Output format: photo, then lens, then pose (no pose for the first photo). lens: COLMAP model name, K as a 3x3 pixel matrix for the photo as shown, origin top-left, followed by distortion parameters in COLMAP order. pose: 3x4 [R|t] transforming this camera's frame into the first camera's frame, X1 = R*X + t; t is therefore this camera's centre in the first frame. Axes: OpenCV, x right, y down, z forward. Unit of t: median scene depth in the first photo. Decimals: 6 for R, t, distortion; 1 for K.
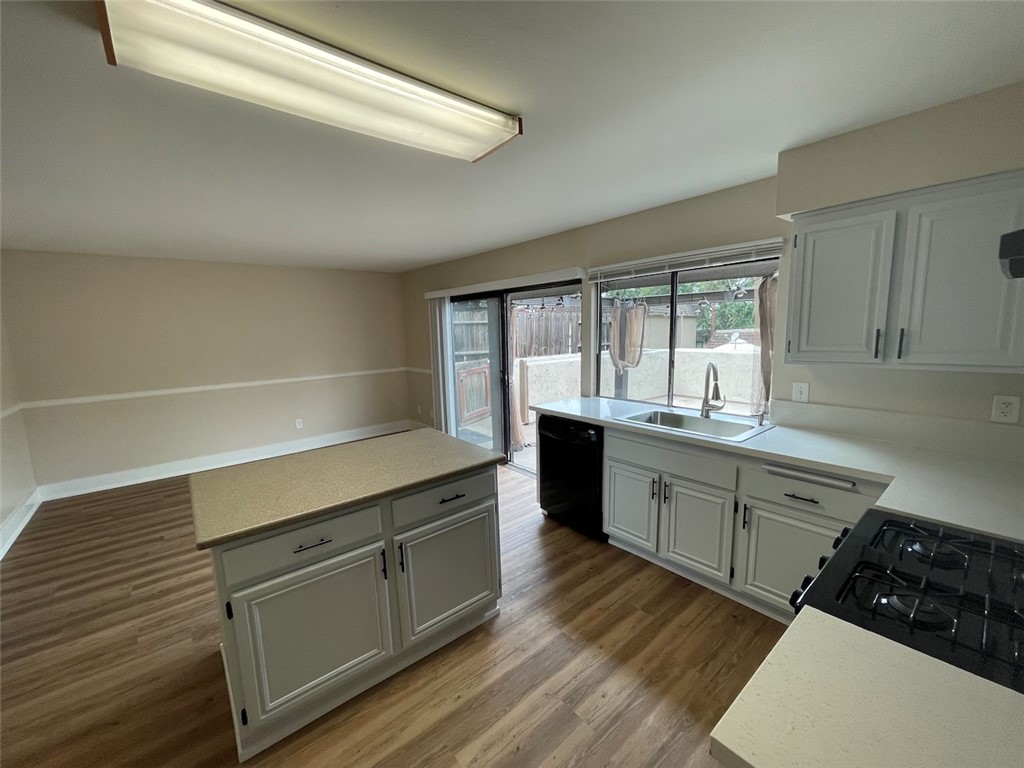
lens RADIAL K [[413.1, 0, 508.4], [0, 413.1, 385.9], [0, 0, 1]] dist [-0.003658, 0.000729]
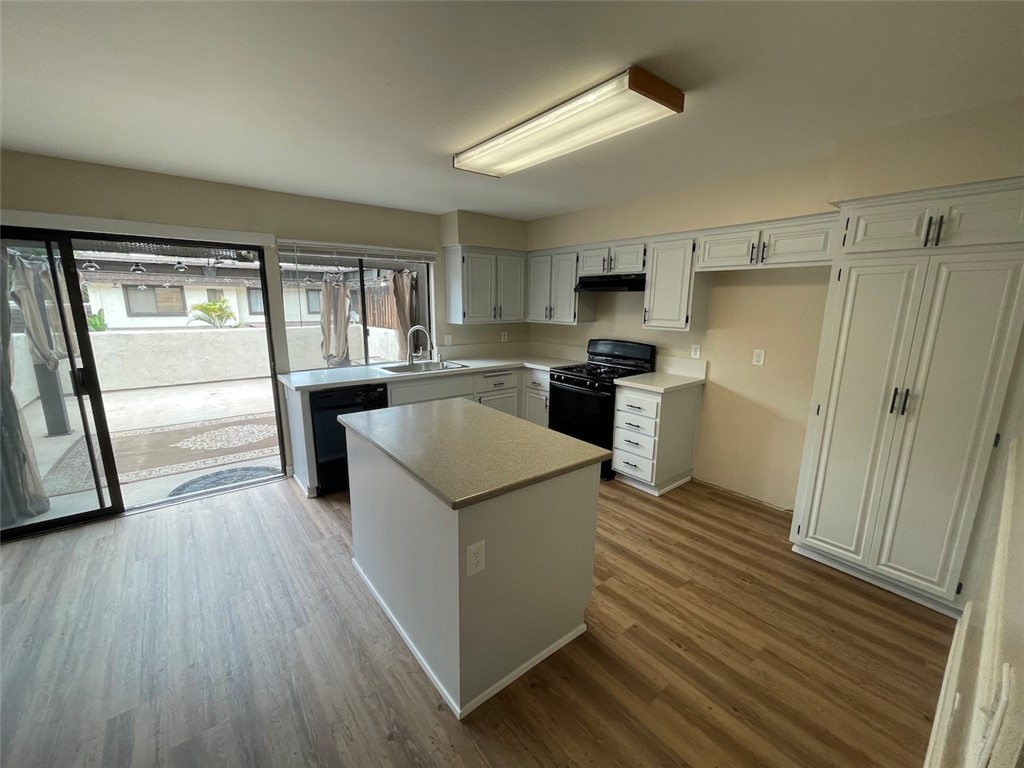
lens RADIAL K [[413.1, 0, 511.3], [0, 413.1, 387.4], [0, 0, 1]] dist [-0.003658, 0.000729]
pose [[0.011279, -0.177066, 0.984134, -1.364698], [0.128261, 0.976323, 0.174191, -0.077031], [-0.991676, 0.124262, 0.033722, 0.820170]]
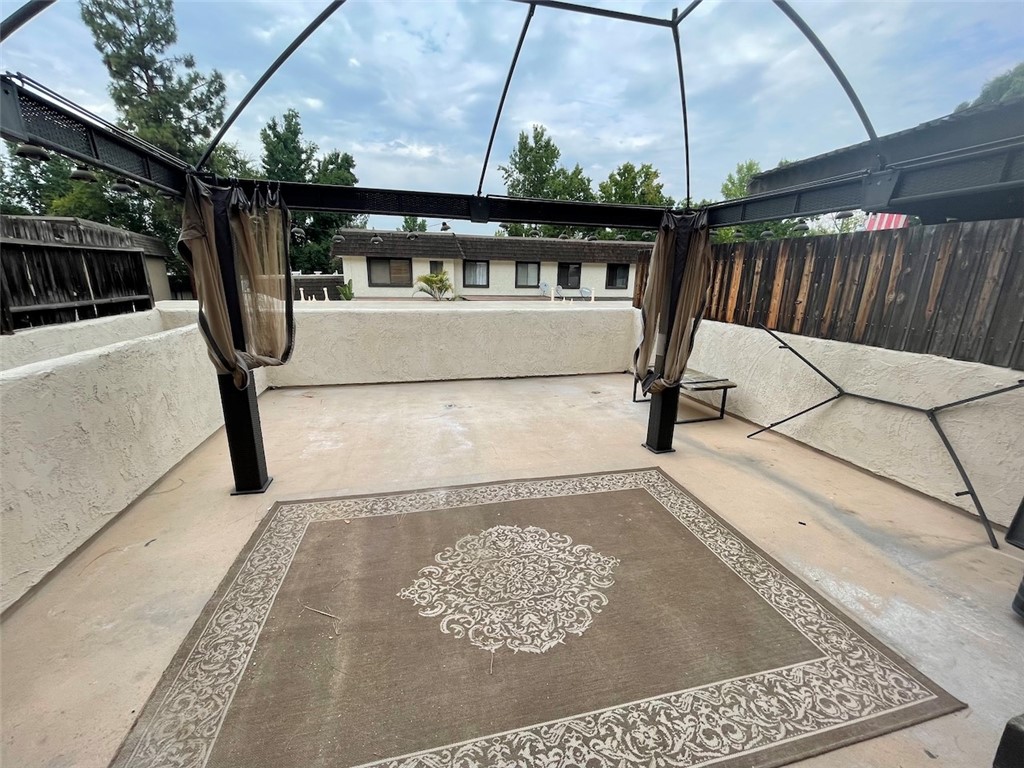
lens RADIAL K [[413.1, 0, 509.1], [0, 413.1, 386.1], [0, 0, 1]] dist [-0.003658, 0.000729]
pose [[0.424915, -0.204795, 0.881763, 0.134319], [0.095816, 0.978776, 0.181154, -0.260500], [-0.900148, 0.007512, 0.435519, 2.127706]]
